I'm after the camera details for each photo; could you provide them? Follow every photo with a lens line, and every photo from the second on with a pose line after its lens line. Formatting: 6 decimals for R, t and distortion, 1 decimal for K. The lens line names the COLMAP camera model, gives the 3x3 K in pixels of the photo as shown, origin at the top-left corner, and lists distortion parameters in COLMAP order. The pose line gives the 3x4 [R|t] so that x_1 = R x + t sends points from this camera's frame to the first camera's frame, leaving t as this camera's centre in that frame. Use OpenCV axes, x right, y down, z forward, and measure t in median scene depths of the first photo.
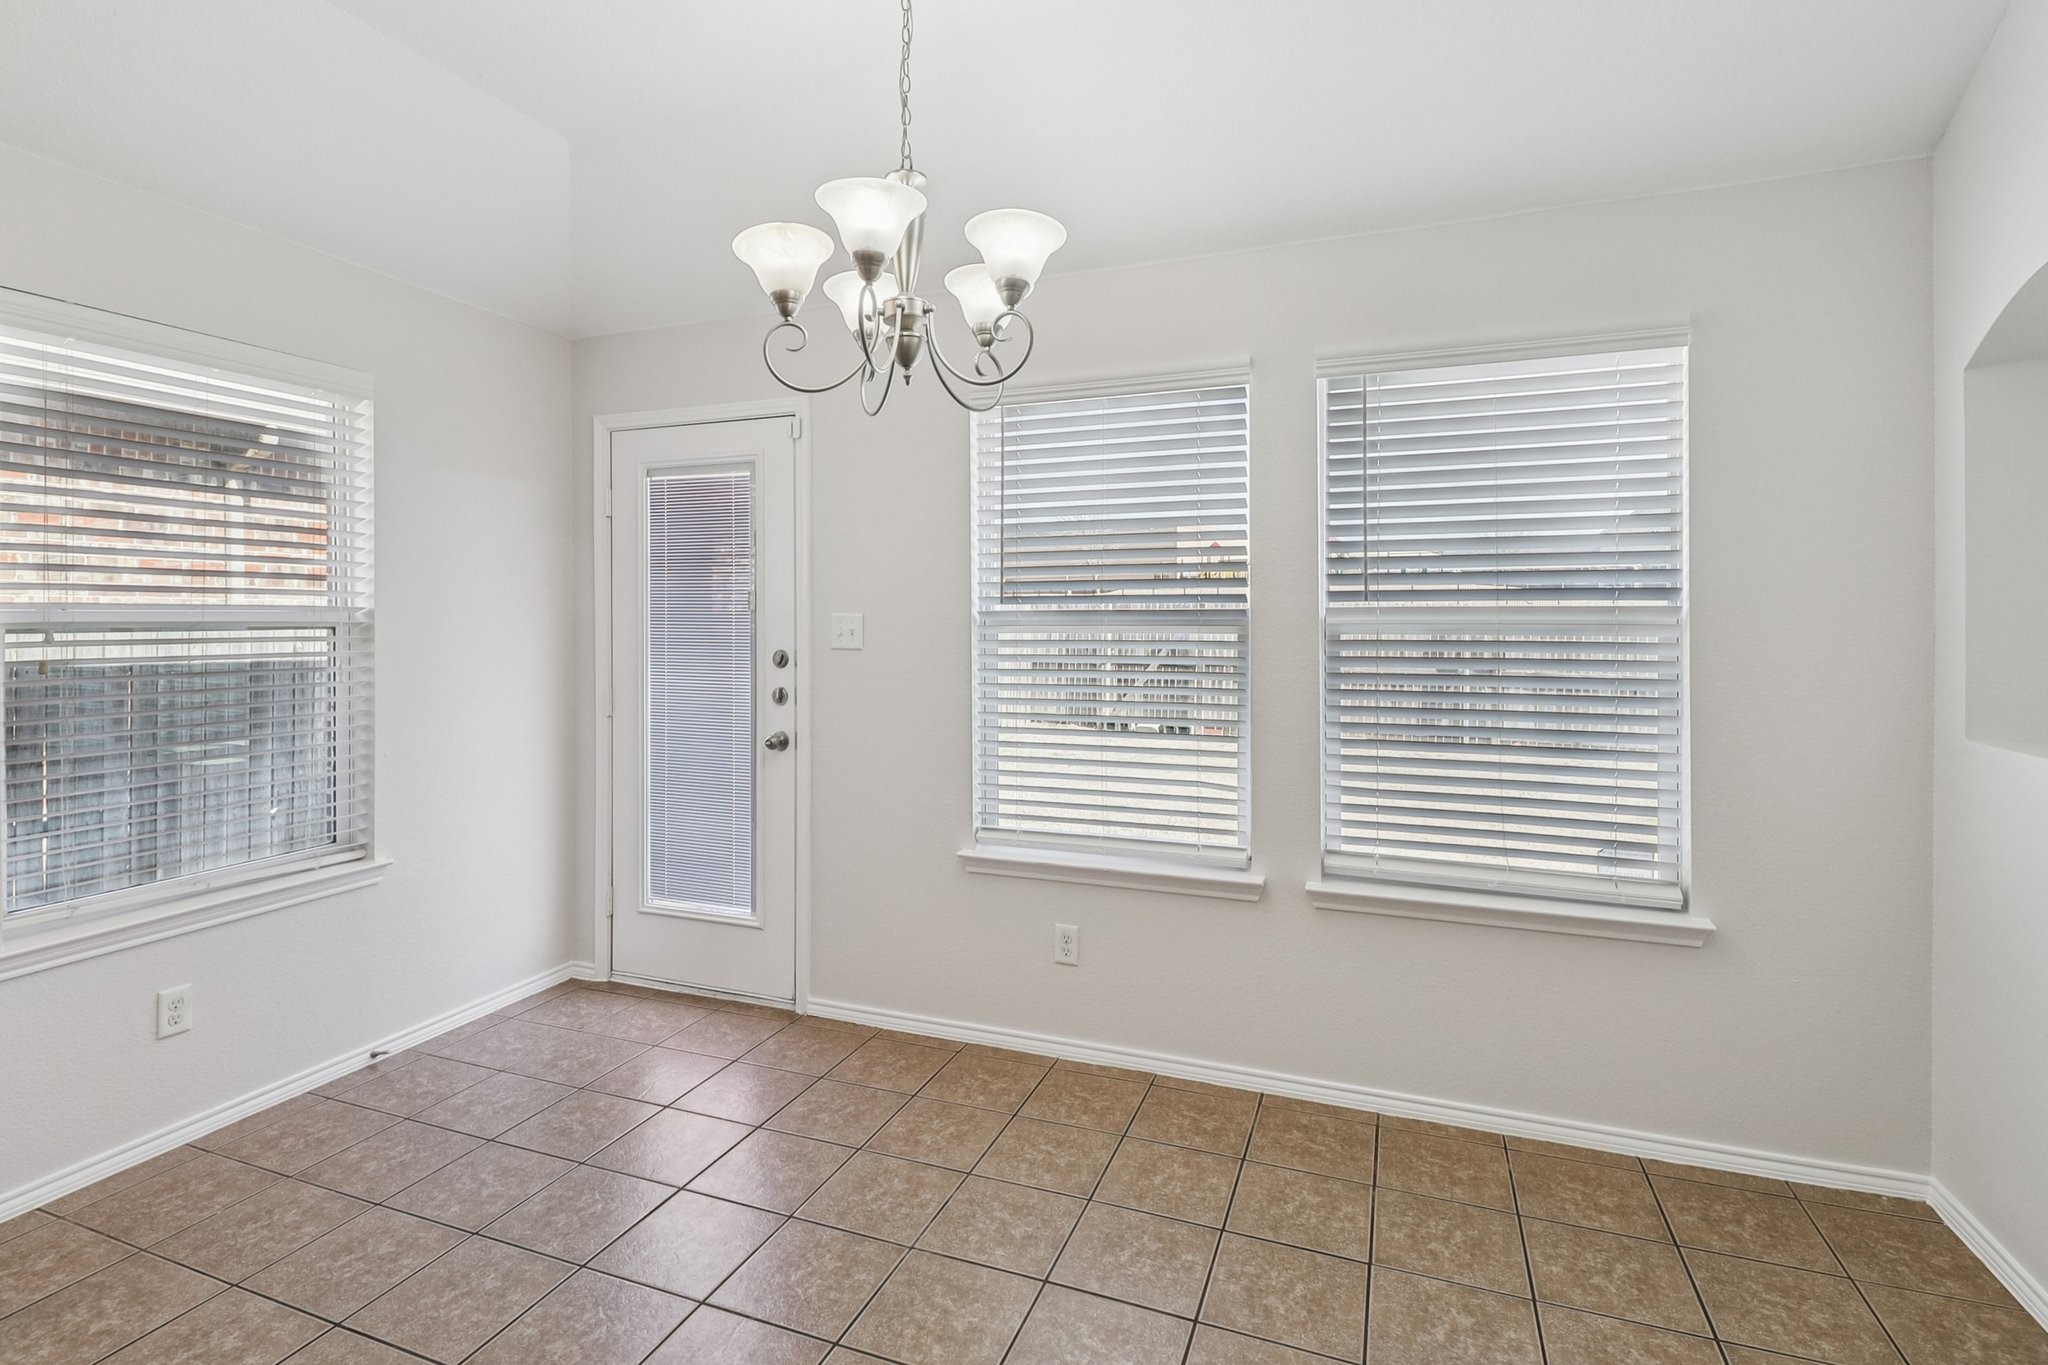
lens RADIAL K [[982.2, 0, 1015.3], [0, 982.2, 613.9], [0, 0, 1]] dist [0.002480, -0.000026]
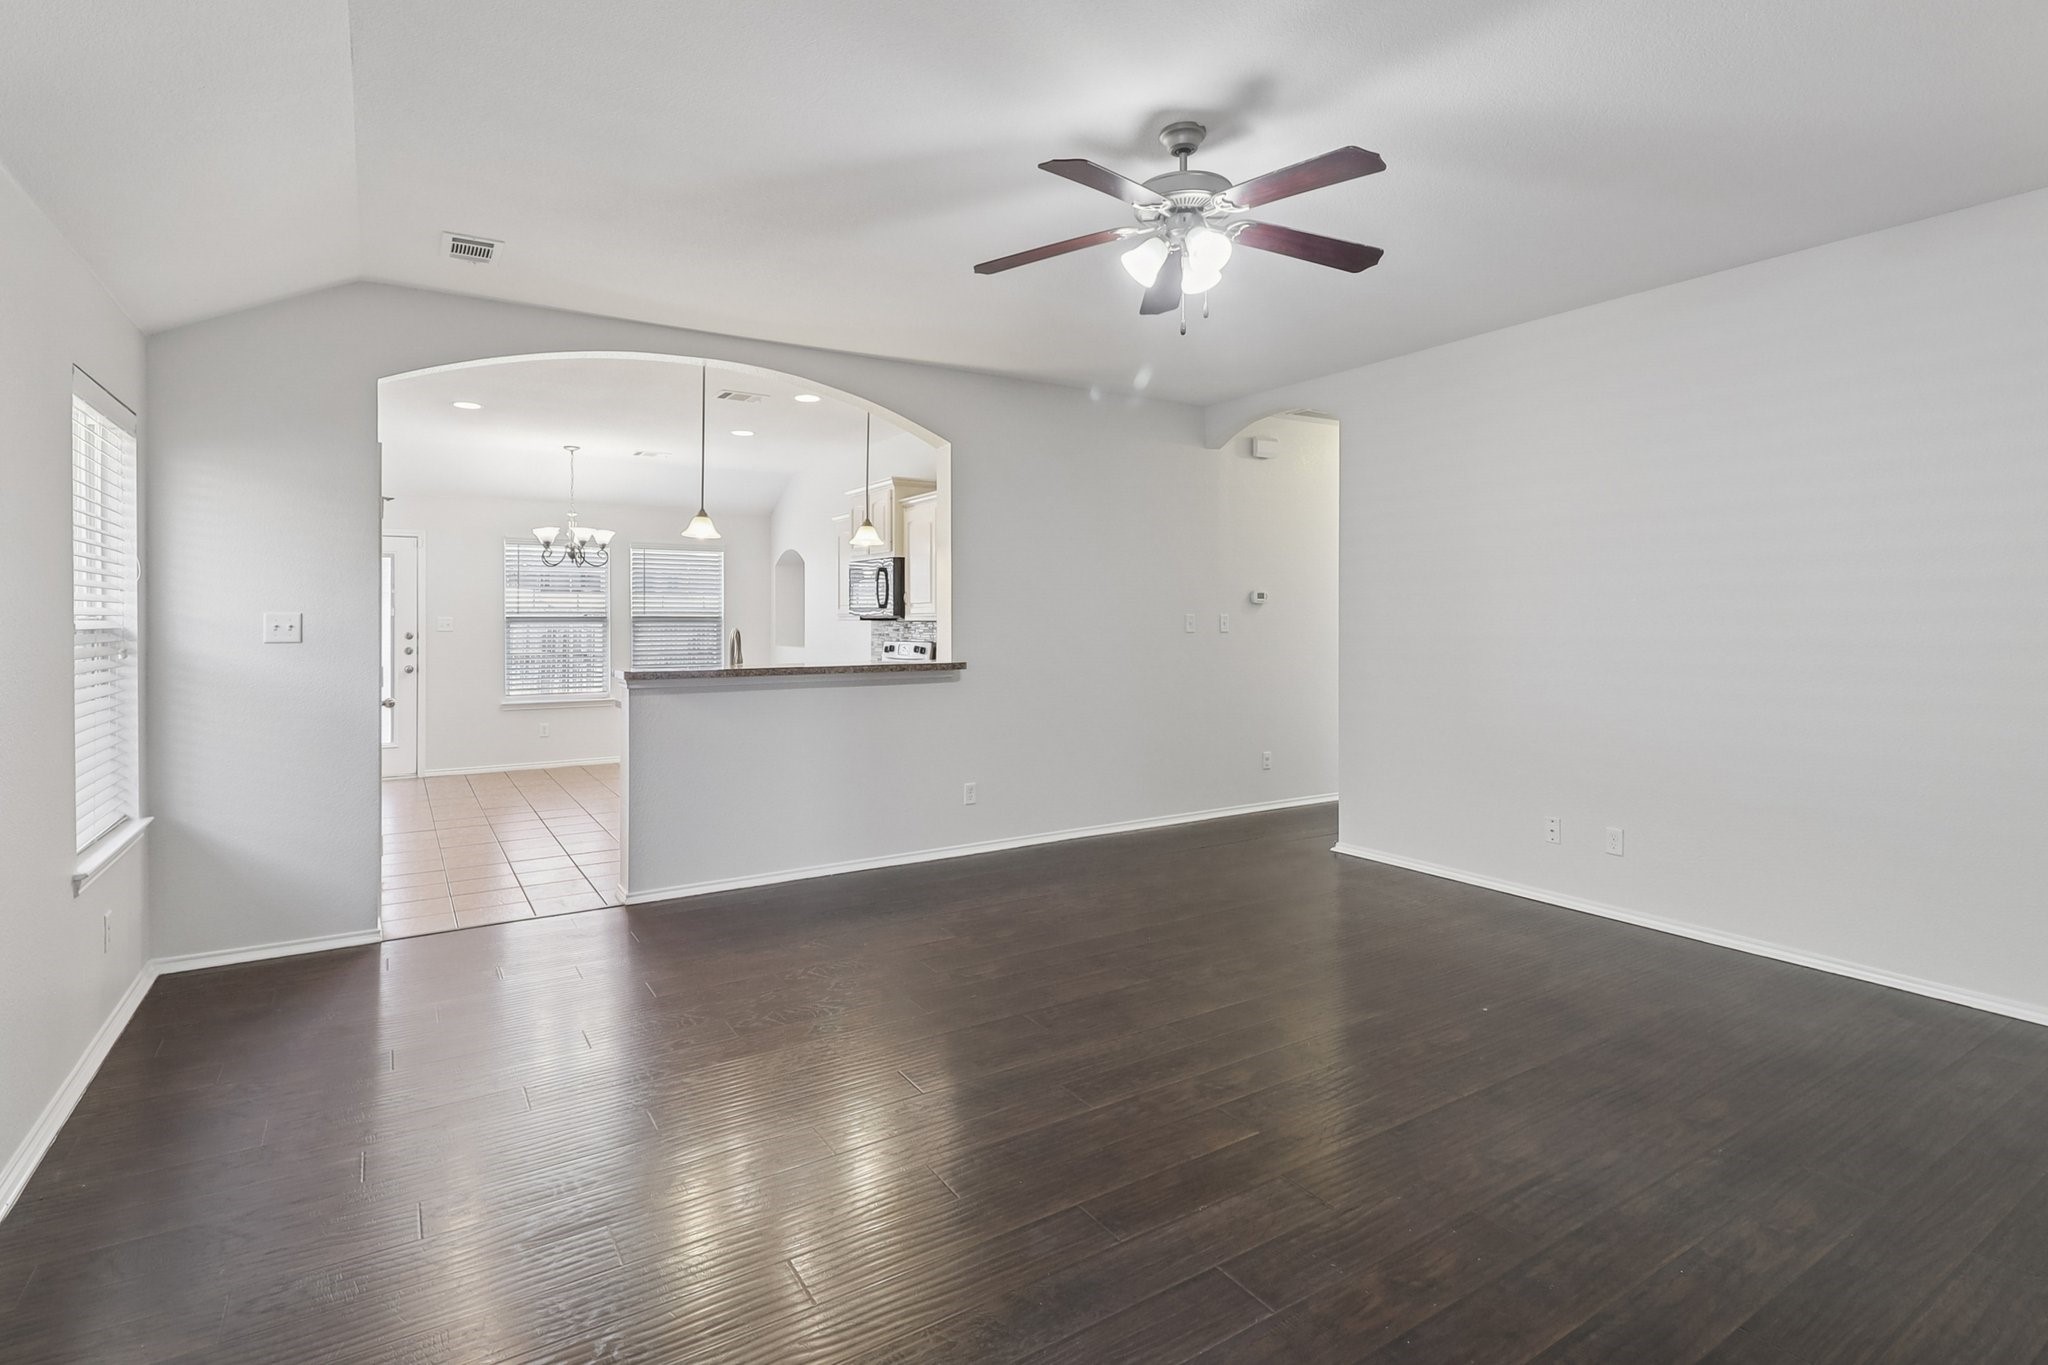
lens RADIAL K [[982.2, 0, 1015.3], [0, 982.2, 613.9], [0, 0, 1]] dist [0.002480, -0.000026]
pose [[0.584658, 0.008322, 0.811237, -1.340512], [-0.008863, 0.999953, -0.003870, -0.012443], [-0.811232, -0.004928, 0.584704, -1.650949]]
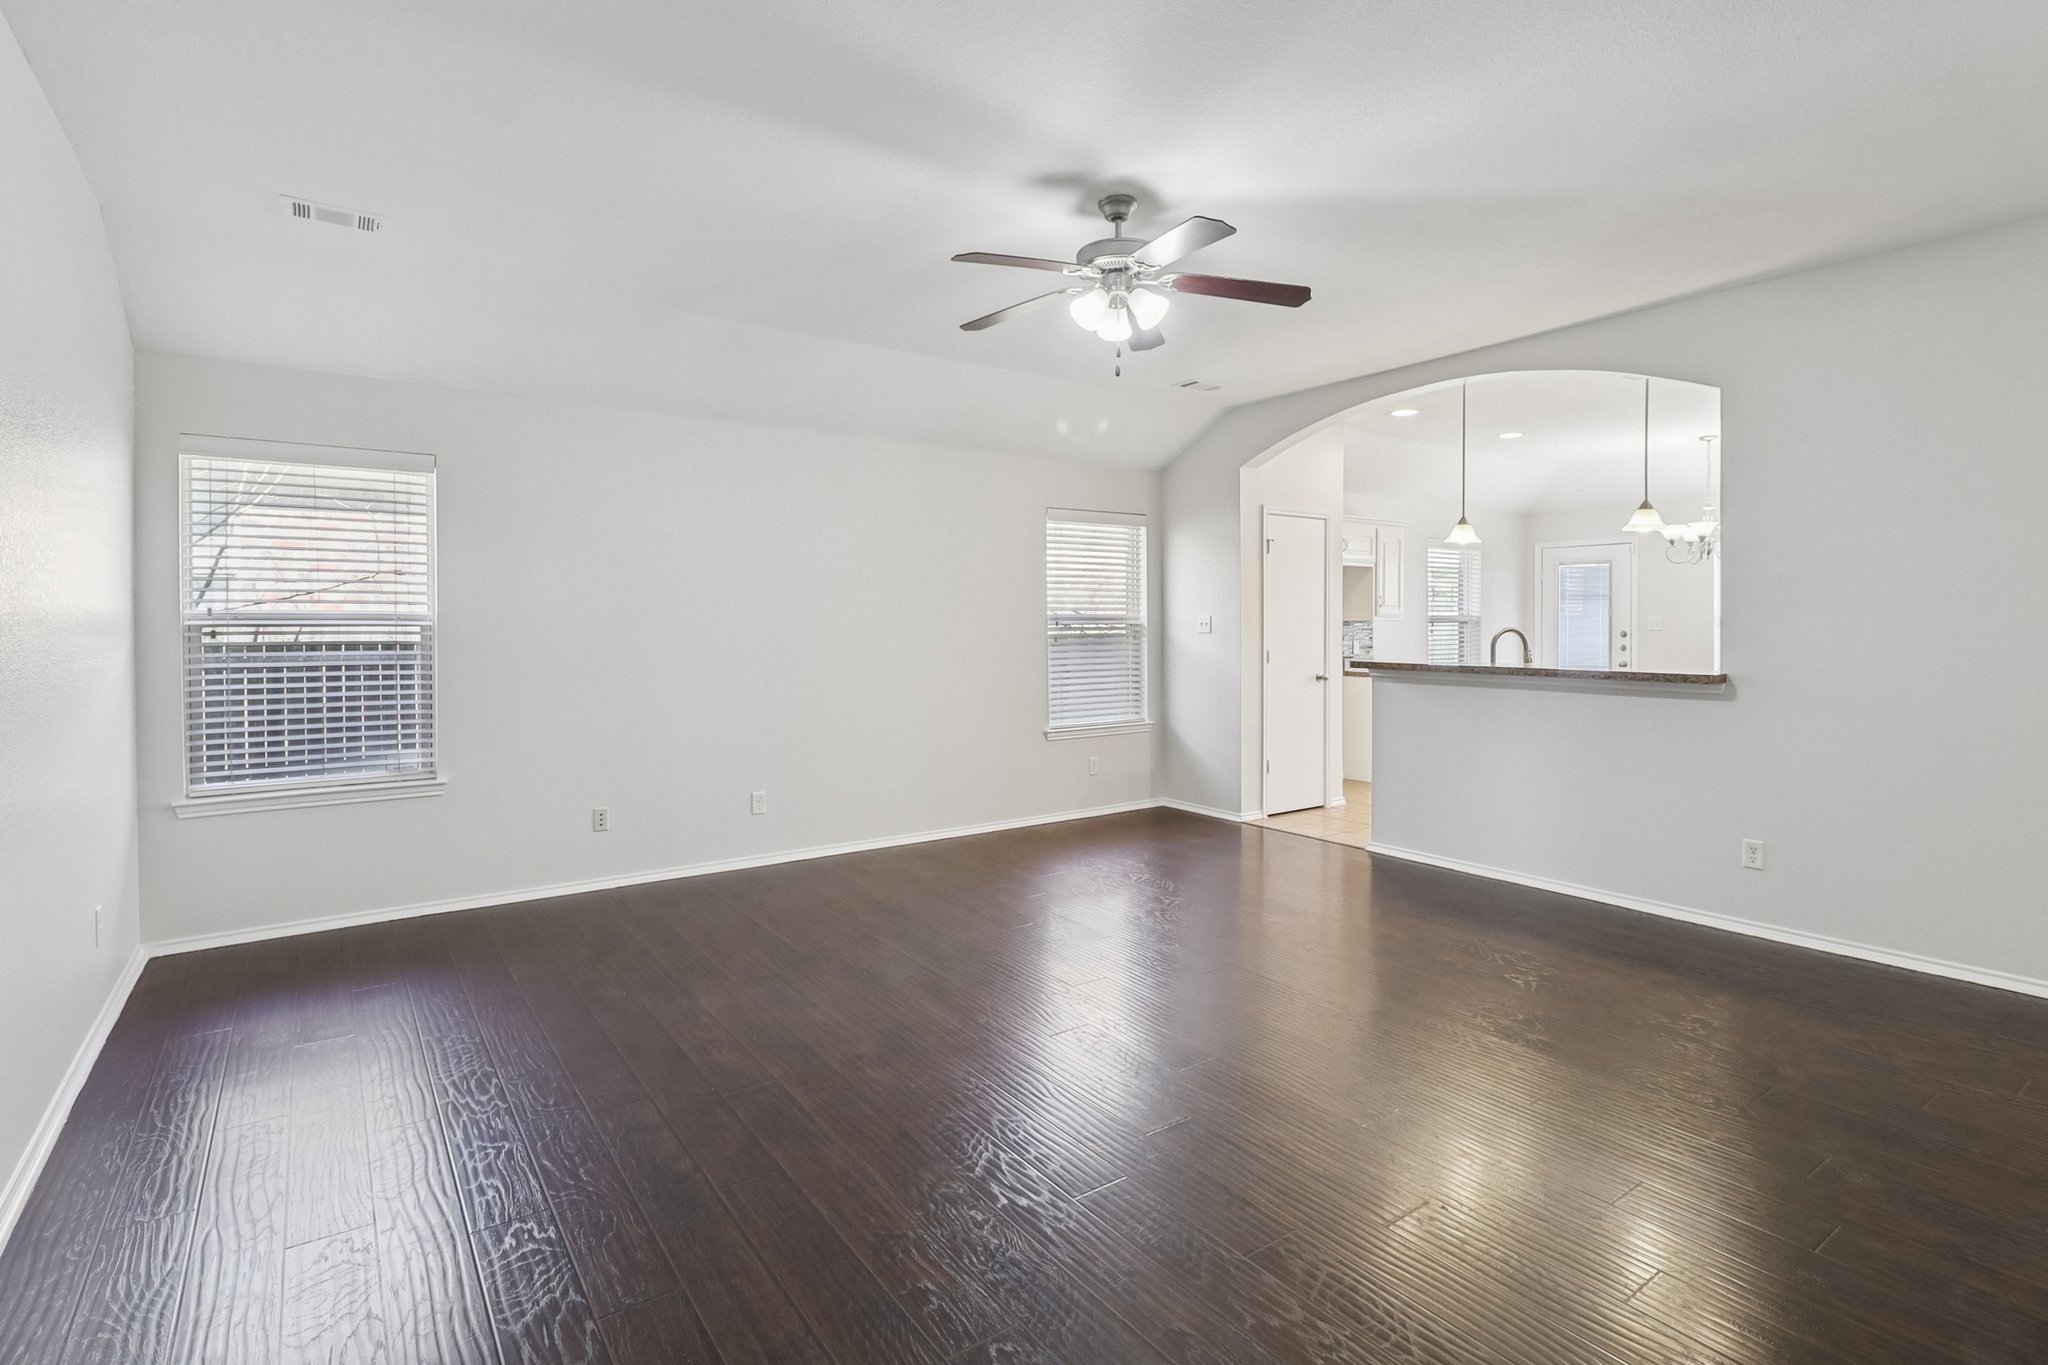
lens RADIAL K [[982.2, 0, 1015.3], [0, 982.2, 613.9], [0, 0, 1]] dist [0.002480, -0.000026]
pose [[0.832543, 0.000386, -0.553960, -0.134833], [0.001358, 0.999995, 0.002738, -0.018821], [0.553958, -0.003032, 0.832539, -2.147281]]
